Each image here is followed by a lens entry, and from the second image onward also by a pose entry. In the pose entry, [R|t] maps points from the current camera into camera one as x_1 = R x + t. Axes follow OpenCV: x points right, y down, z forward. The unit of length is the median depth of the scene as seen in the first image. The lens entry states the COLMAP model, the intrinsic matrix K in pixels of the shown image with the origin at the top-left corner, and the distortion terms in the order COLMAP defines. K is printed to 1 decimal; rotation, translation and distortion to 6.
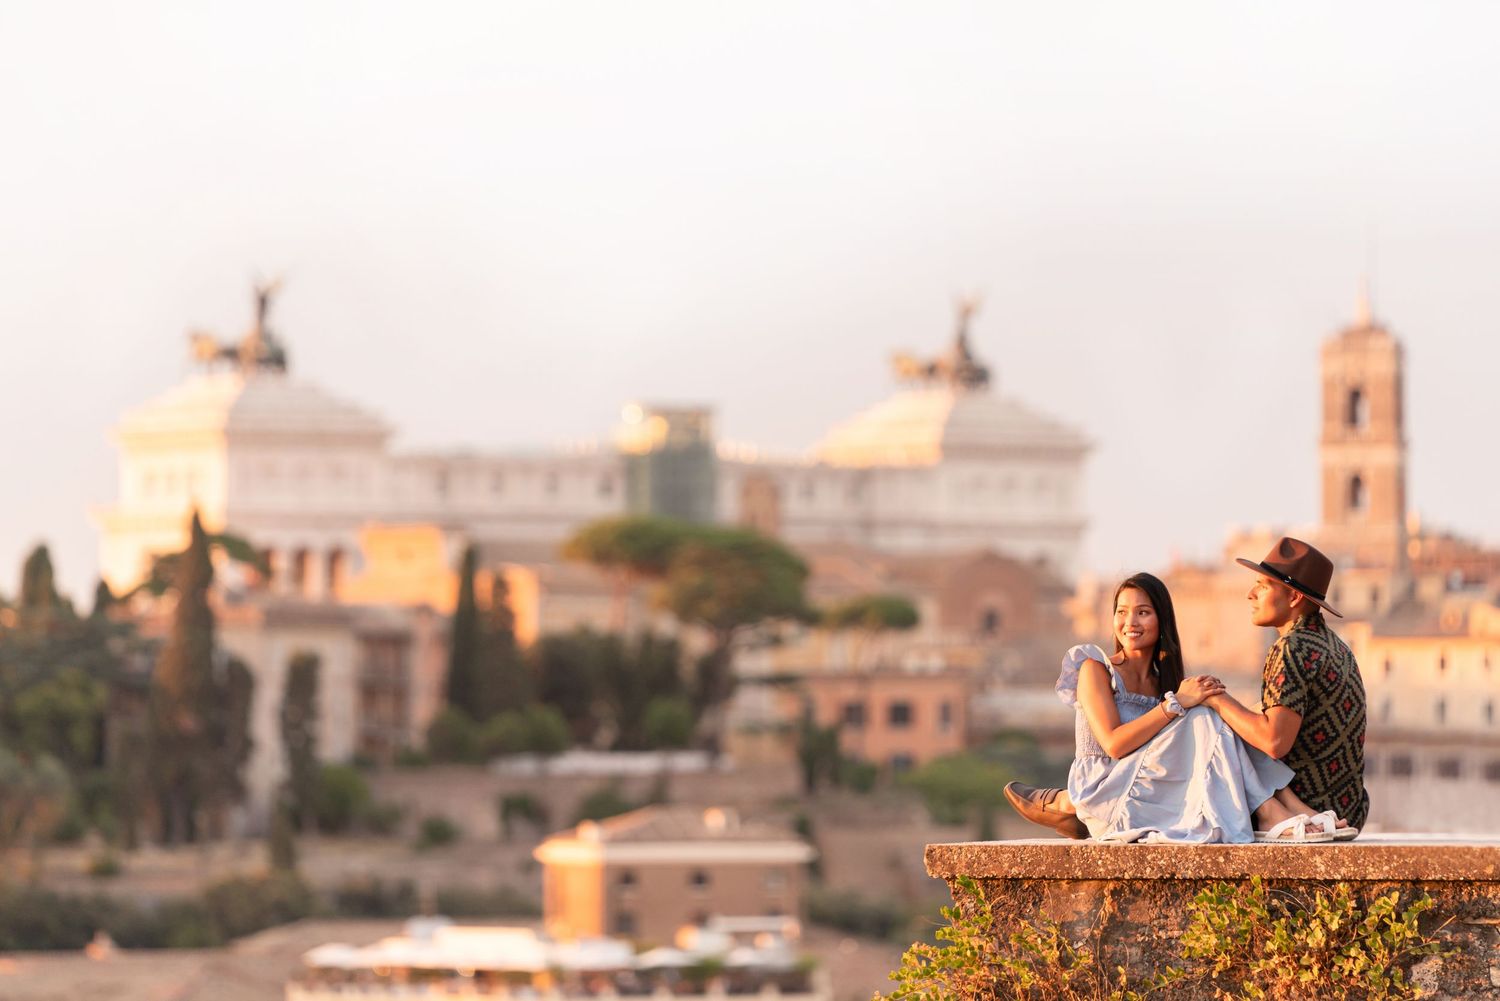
lens RADIAL K [[8642.4, 0, 750.0], [0, 8642.4, 500.5], [0, 0, 1]] dist [-0.057236, -0.181082]
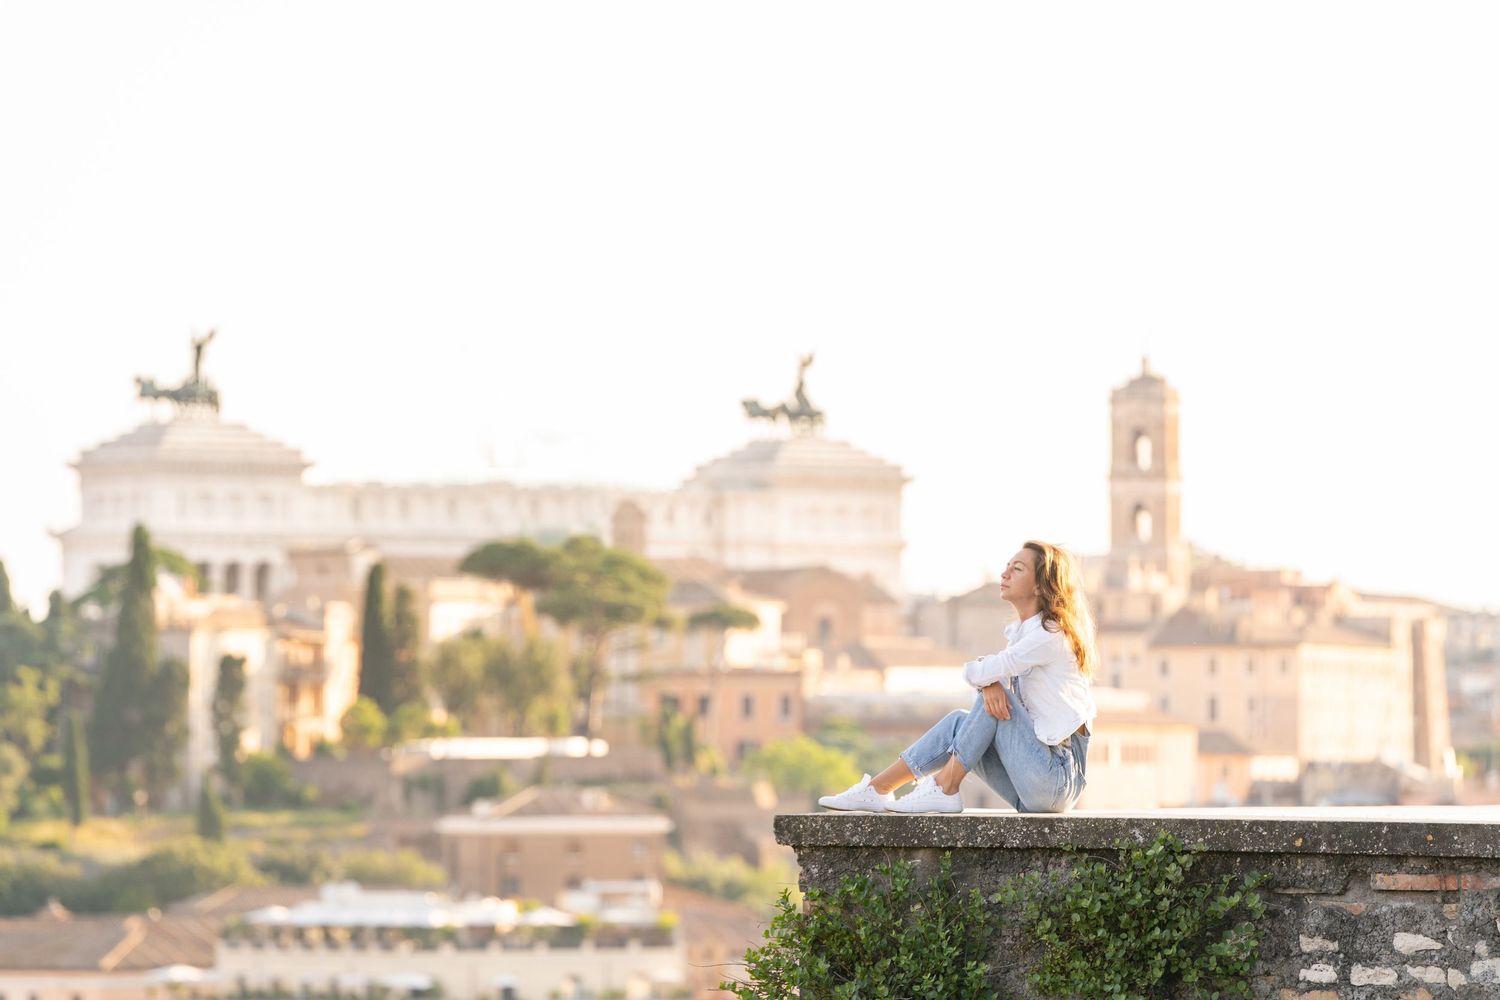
lens RADIAL K [[8309.2, 0, 750.0], [0, 8309.2, 500.0], [0, 0, 1]] dist [2.184042, 8.044196]
pose [[0.999850, 0.004140, 0.016803, -0.001236], [-0.004181, 0.999988, 0.002412, -0.005602], [-0.016793, -0.002482, 0.999856, -0.119407]]
